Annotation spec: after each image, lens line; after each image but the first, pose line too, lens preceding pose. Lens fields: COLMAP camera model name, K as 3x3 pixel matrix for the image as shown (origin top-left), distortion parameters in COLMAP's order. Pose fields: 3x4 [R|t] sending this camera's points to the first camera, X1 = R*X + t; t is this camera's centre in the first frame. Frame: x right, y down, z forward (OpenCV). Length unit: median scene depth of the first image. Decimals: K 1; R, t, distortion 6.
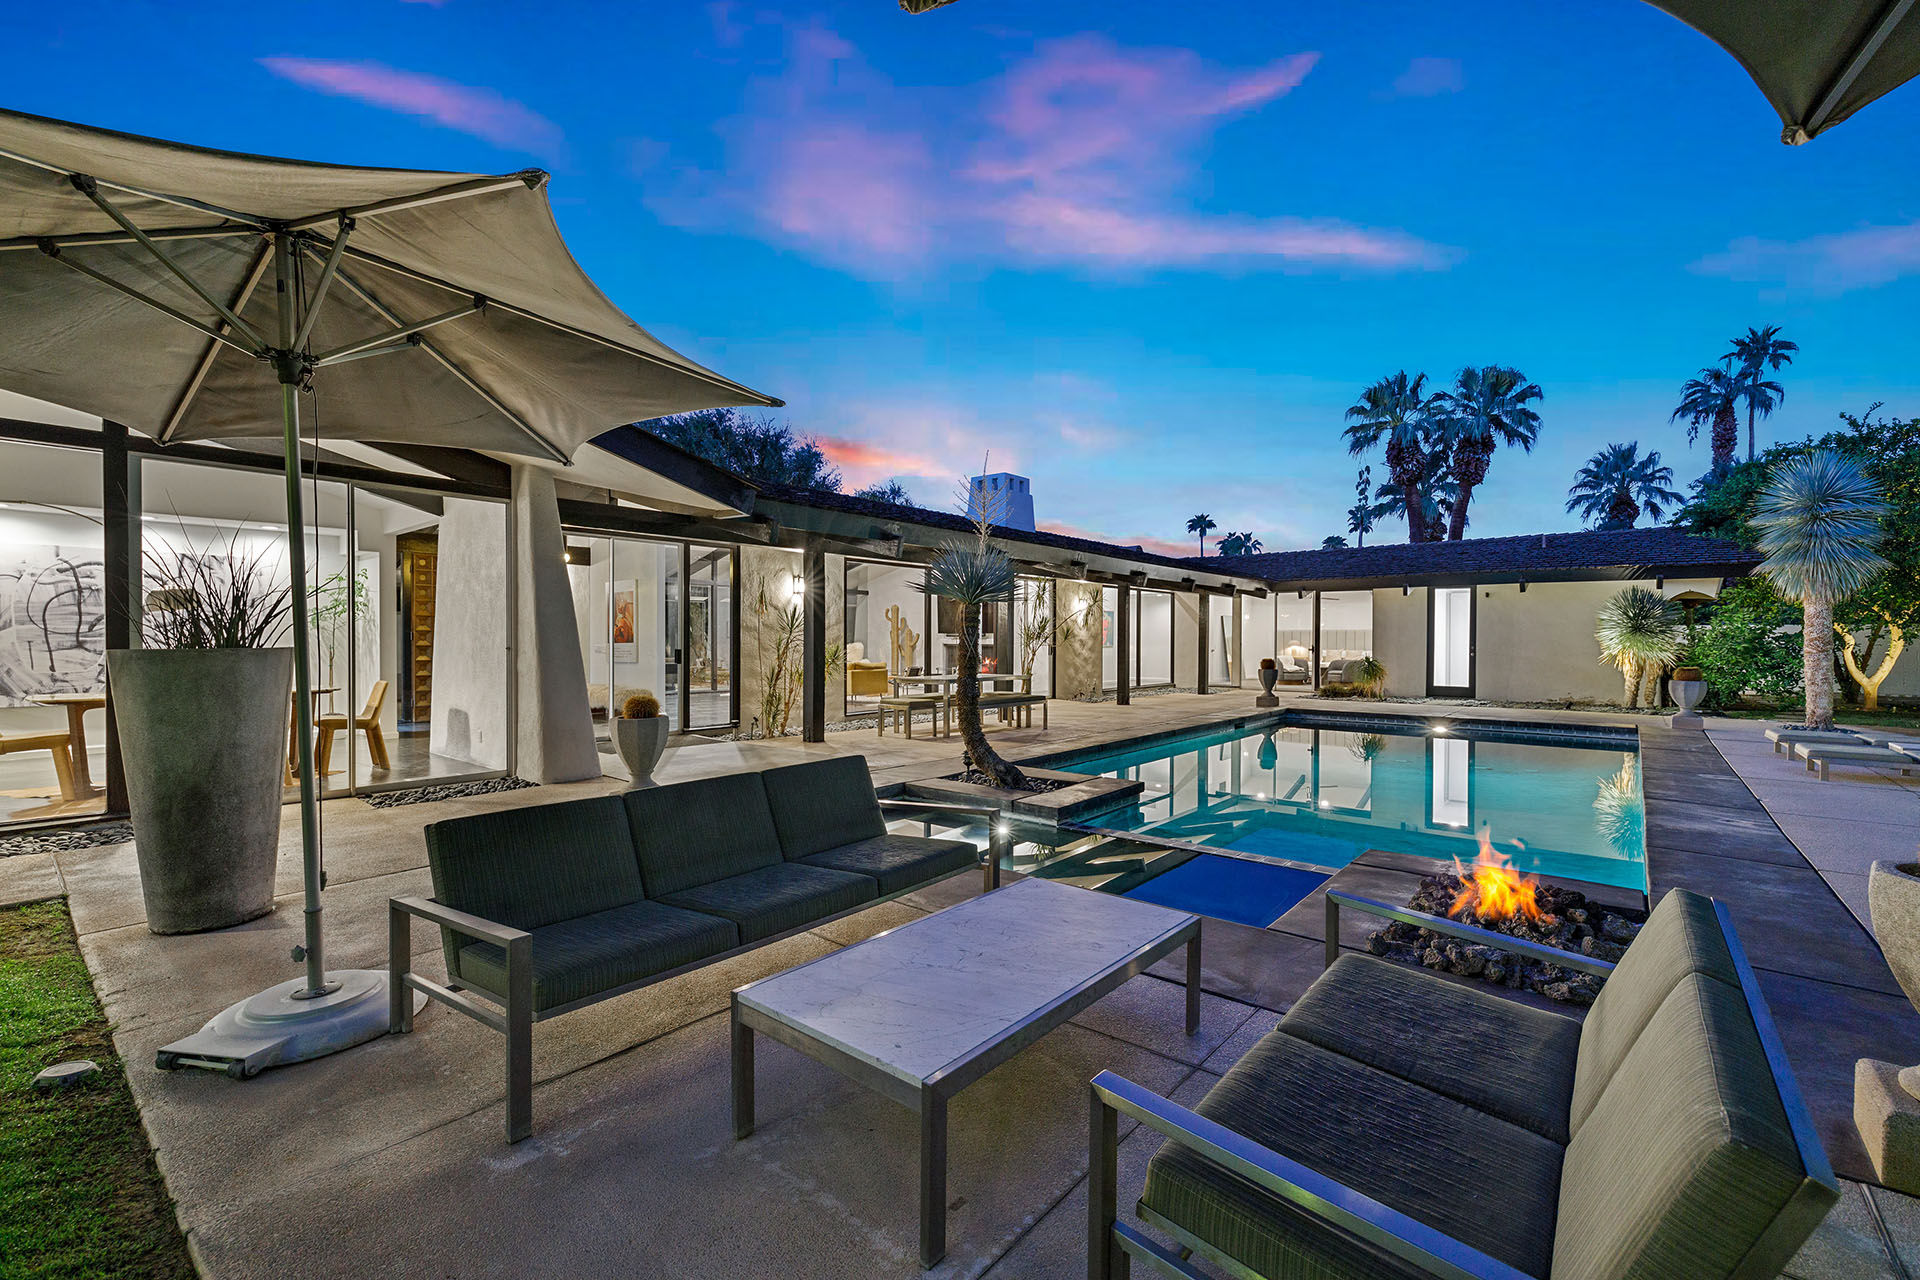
lens RADIAL K [[805.8, 0, 964.7], [0, 805.8, 643.1], [0, 0, 1]] dist [0.003506, -0.000024]
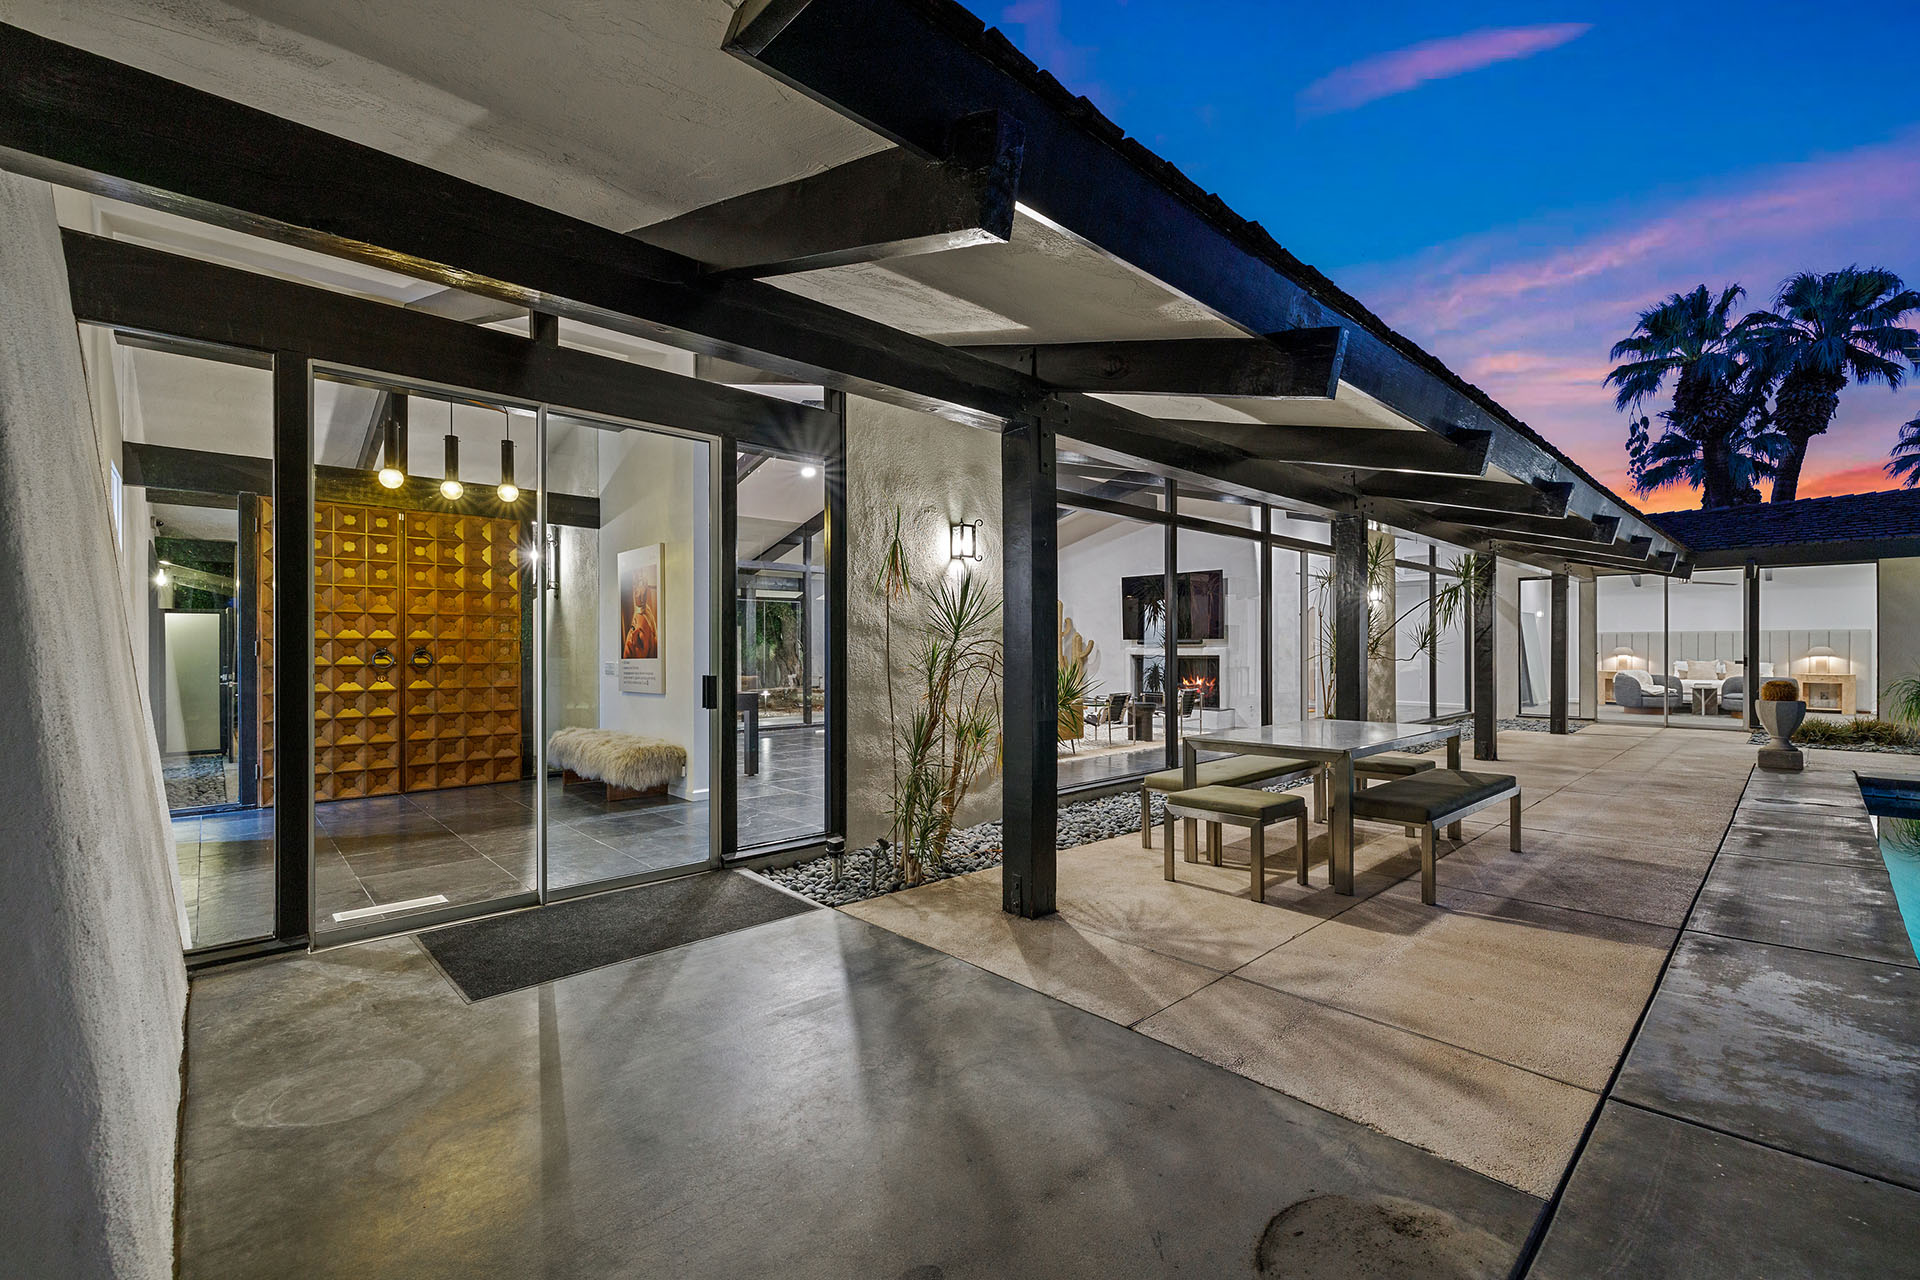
lens RADIAL K [[818.5, 0, 965.9], [0, 818.5, 647.6], [0, 0, 1]] dist [0.004215, 0.000264]
pose [[0.992884, -0.005309, -0.118968, -0.083011], [0.004711, 0.999975, -0.005312, -0.002339], [0.118993, 0.004713, 0.992884, 0.290136]]
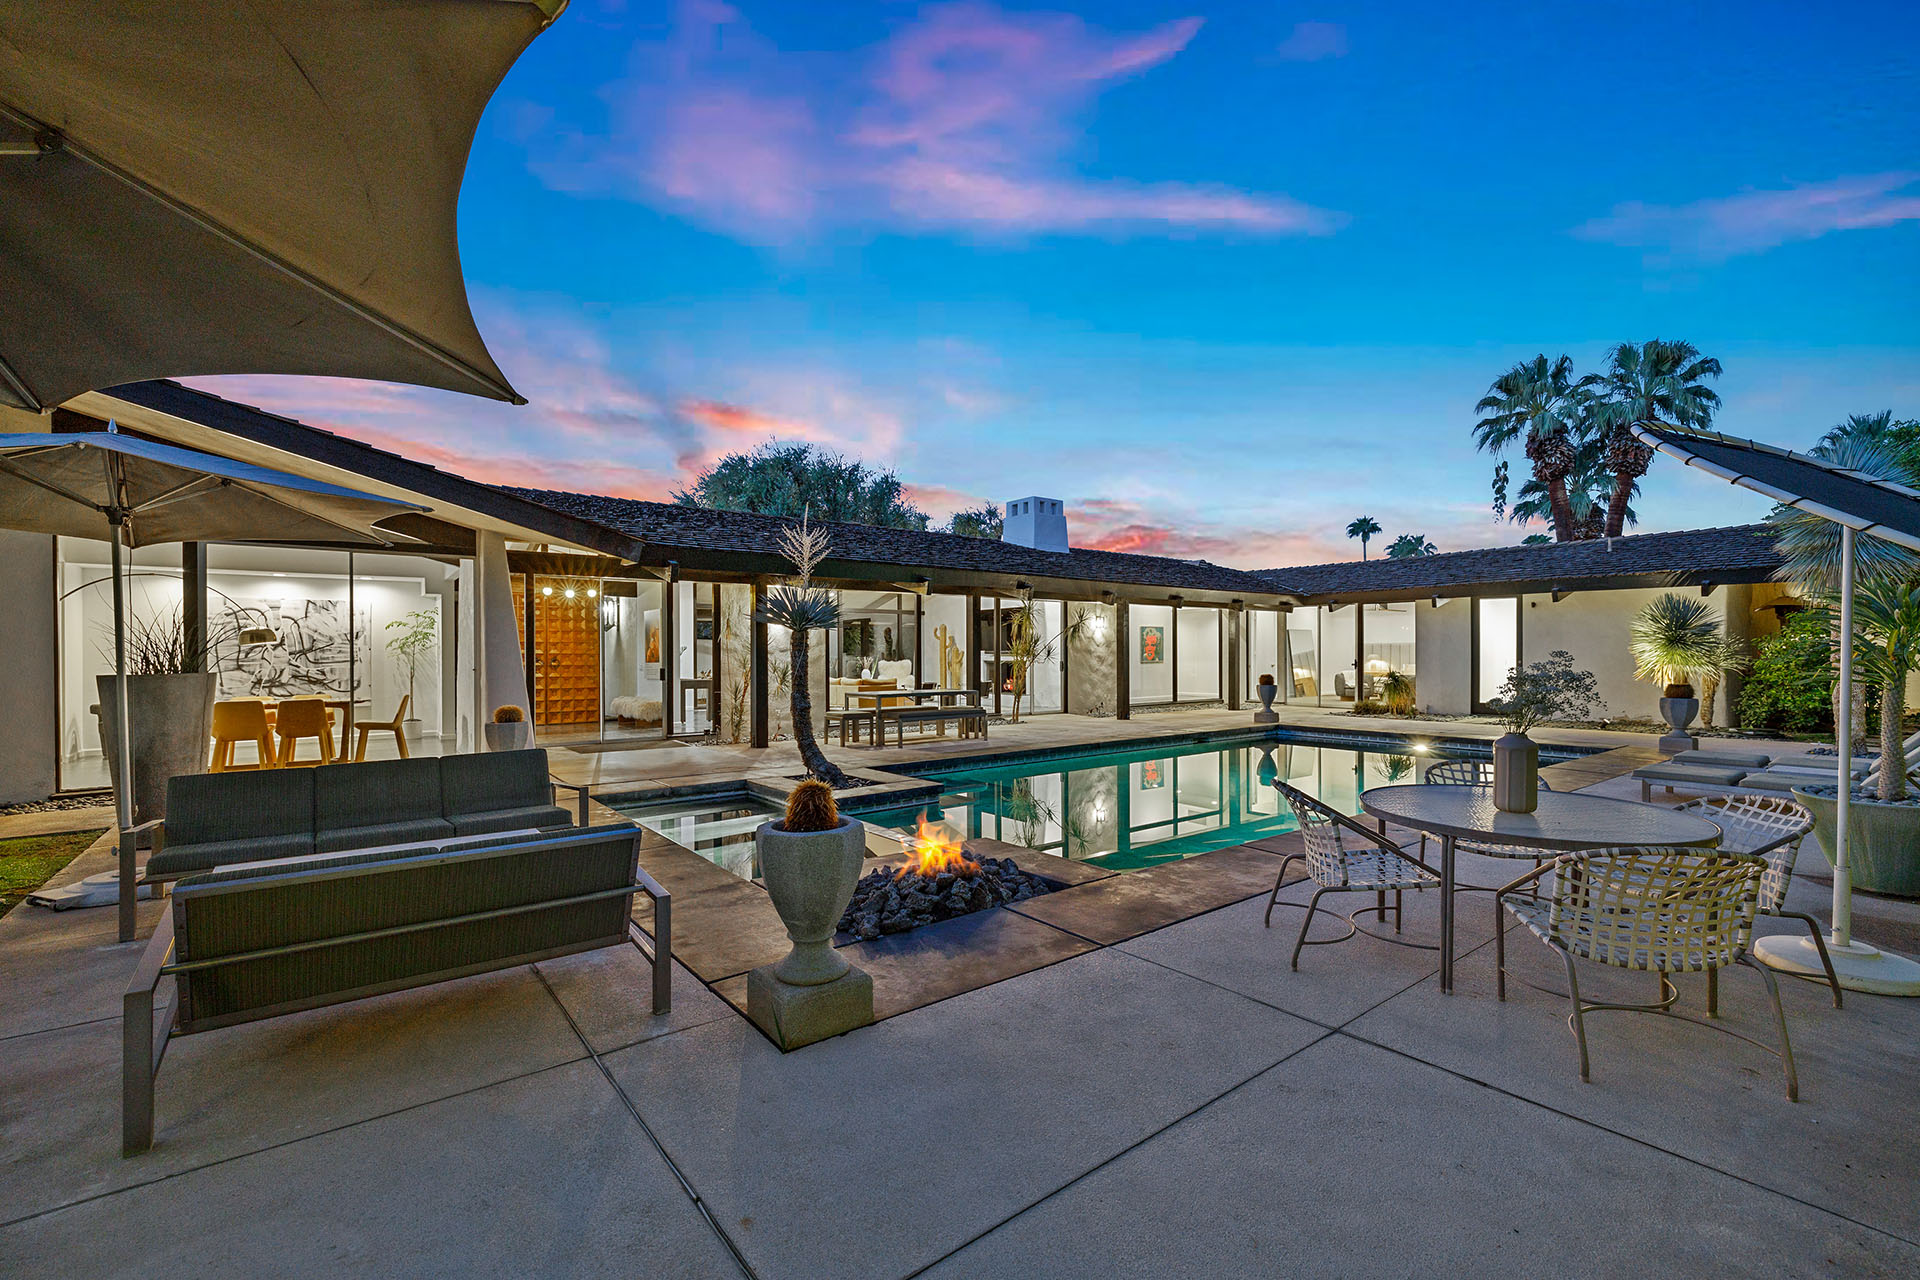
lens RADIAL K [[808.5, 0, 966.4], [0, 808.5, 655.5], [0, 0, 1]] dist [0.000785, 0.000305]
pose [[0.978004, -0.007688, -0.208443, 0.171361], [0.007049, 0.999968, -0.003808, -0.001837], [0.208465, 0.002255, 0.978027, -0.039870]]
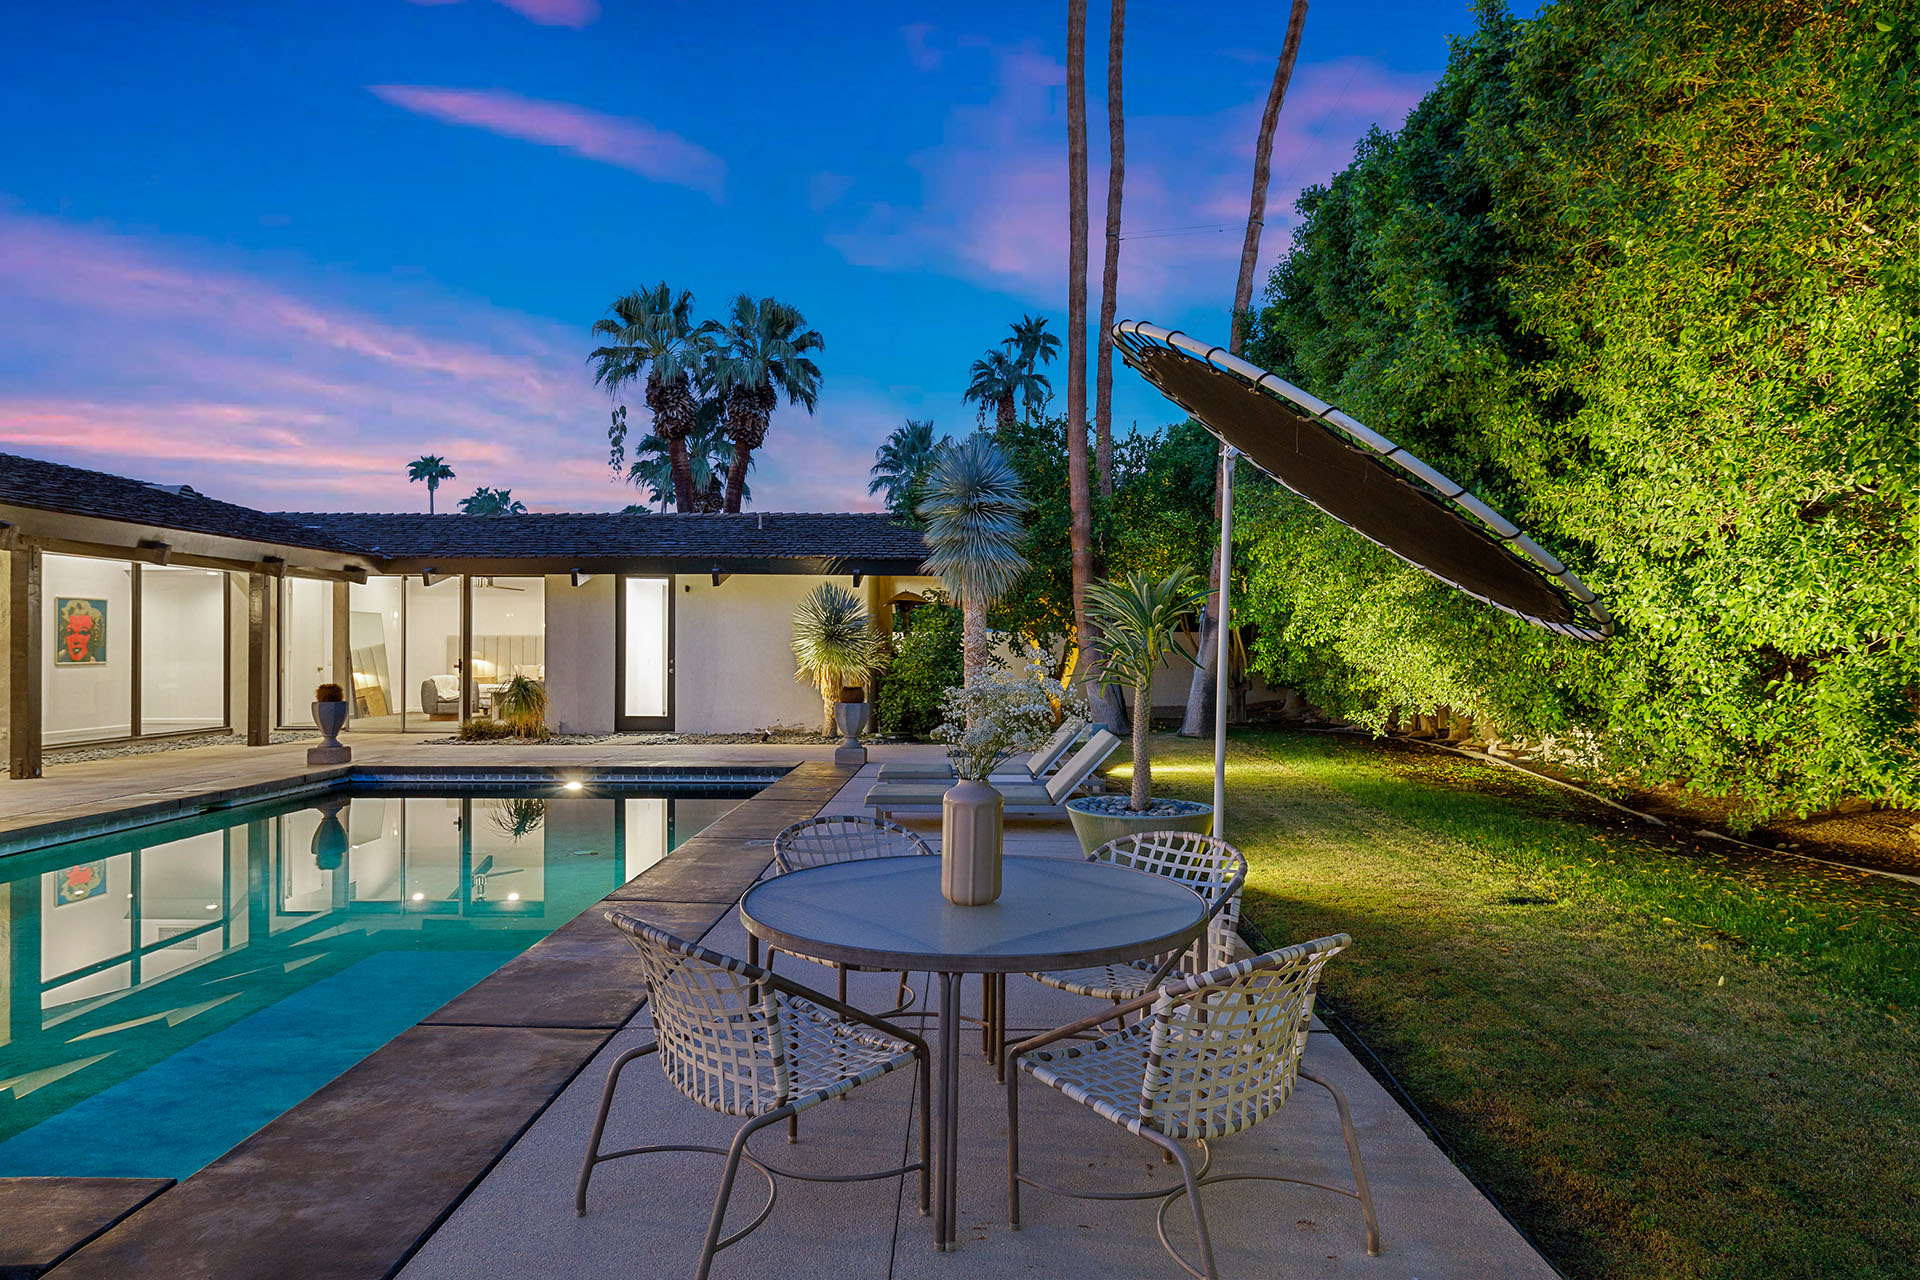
lens RADIAL K [[1155.6, 0, 965.2], [0, 1155.6, 644.2], [0, 0, 1]] dist [-0.001533, 0.001153]
pose [[0.771747, -0.000858, 0.635929, 0.150773], [0.005368, 0.999972, -0.005165, -0.002295], [-0.635907, 0.007399, 0.771730, 0.030896]]
